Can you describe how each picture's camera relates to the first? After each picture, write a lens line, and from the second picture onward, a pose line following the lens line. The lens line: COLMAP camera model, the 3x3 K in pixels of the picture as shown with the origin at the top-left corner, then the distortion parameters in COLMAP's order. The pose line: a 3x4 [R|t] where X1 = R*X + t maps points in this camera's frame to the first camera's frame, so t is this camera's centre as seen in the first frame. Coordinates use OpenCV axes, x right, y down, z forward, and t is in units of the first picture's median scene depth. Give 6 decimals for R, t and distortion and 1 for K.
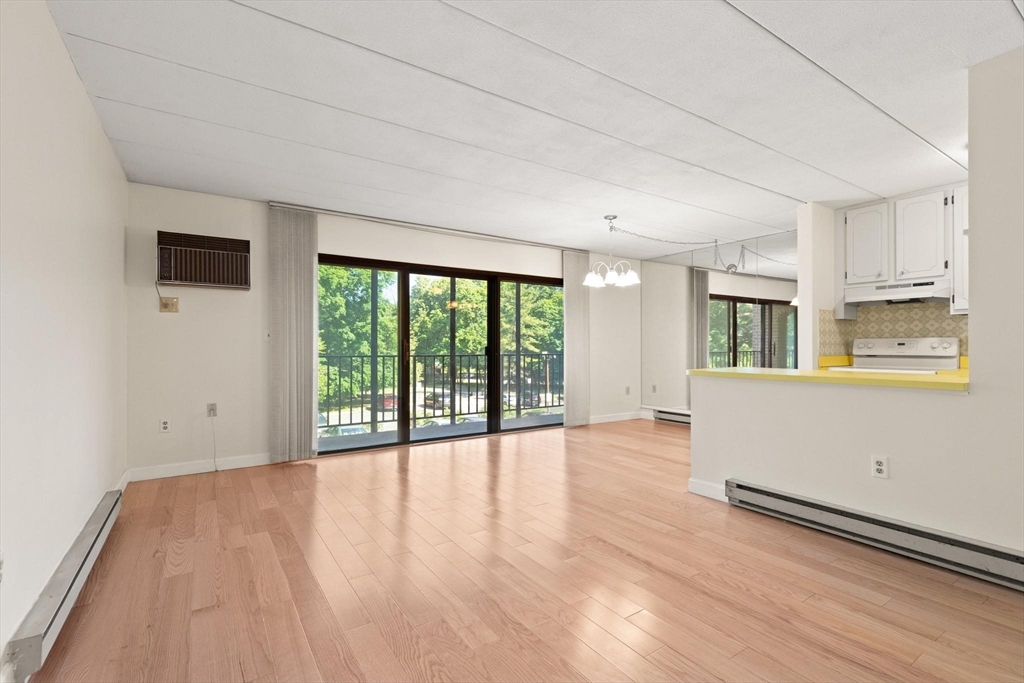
lens RADIAL K [[466.7, 0, 513.2], [0, 466.7, 347.4], [0, 0, 1]] dist [0.008753, -0.000009]
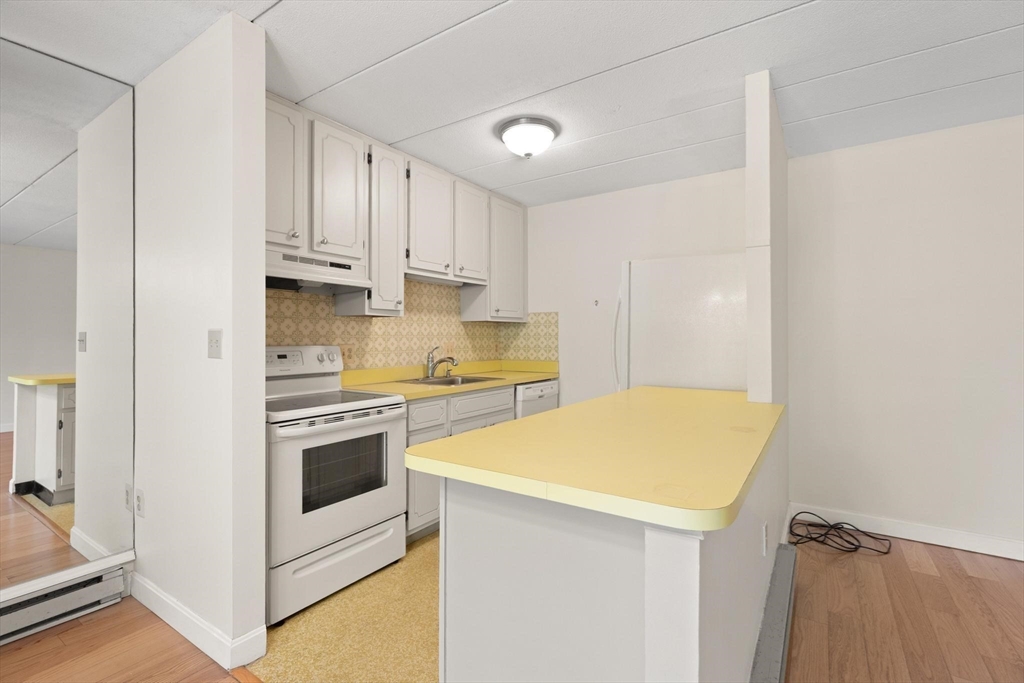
lens RADIAL K [[461.3, 0, 515.6], [0, 461.3, 333.6], [0, 0, 1]] dist [0.001669, 0.000378]
pose [[-0.389859, 0.010674, 0.920813, 0.167754], [0.002605, 0.999942, -0.010488, -0.029962], [-0.920871, -0.001690, -0.389864, 0.980826]]
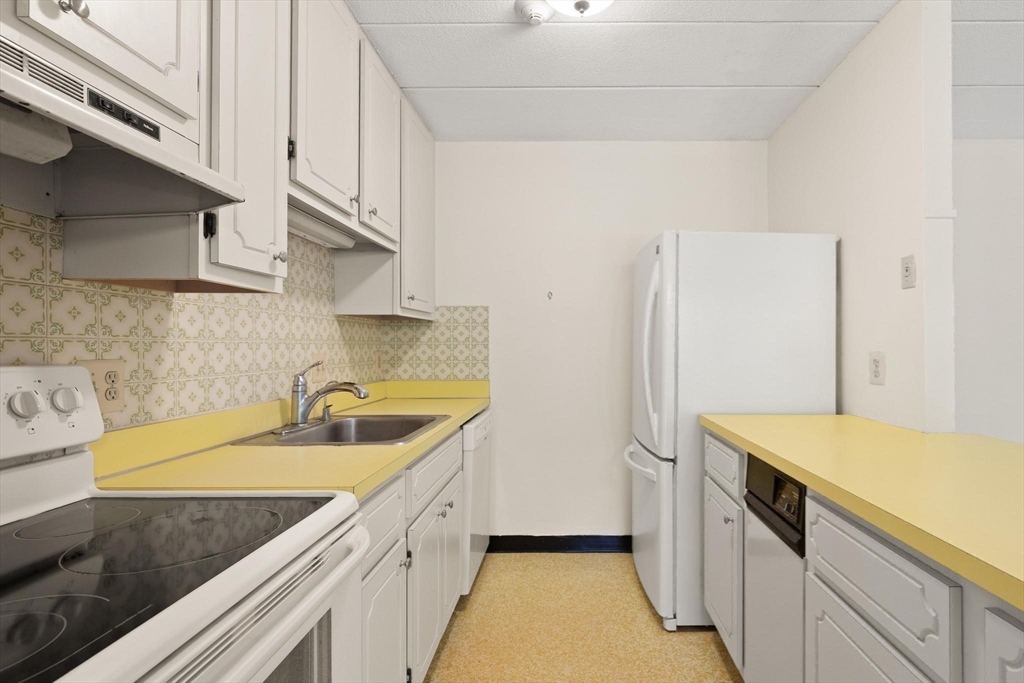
lens RADIAL K [[485.6, 0, 567.7], [0, 485.6, 343.4], [0, 0, 1]] dist [0.001490, -0.000331]
pose [[-0.831538, 0.006531, 0.555429, 0.558381], [0.003530, 0.999973, -0.006475, -0.028431], [-0.555456, -0.003424, -0.831539, 1.024469]]
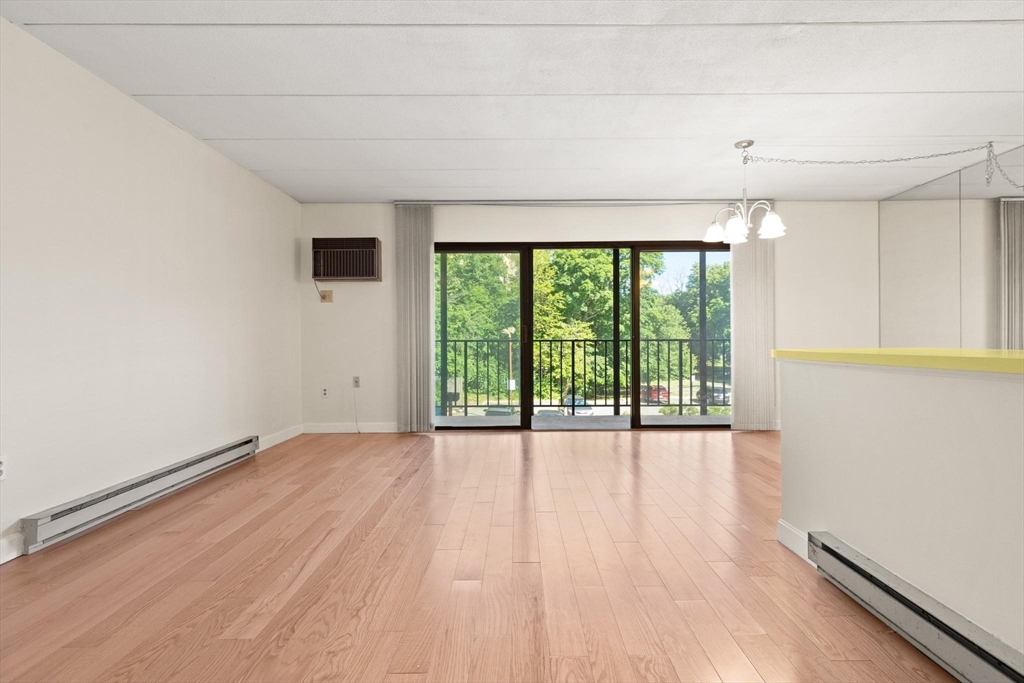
lens RADIAL K [[465.0, 0, 518.9], [0, 465.0, 343.4], [0, 0, 1]] dist [0.003456, 0.000171]
pose [[0.833503, -0.000697, -0.552514, 0.361578], [0.005076, 0.999967, 0.006396, 0.027684], [0.552491, -0.008136, 0.833479, 0.229631]]
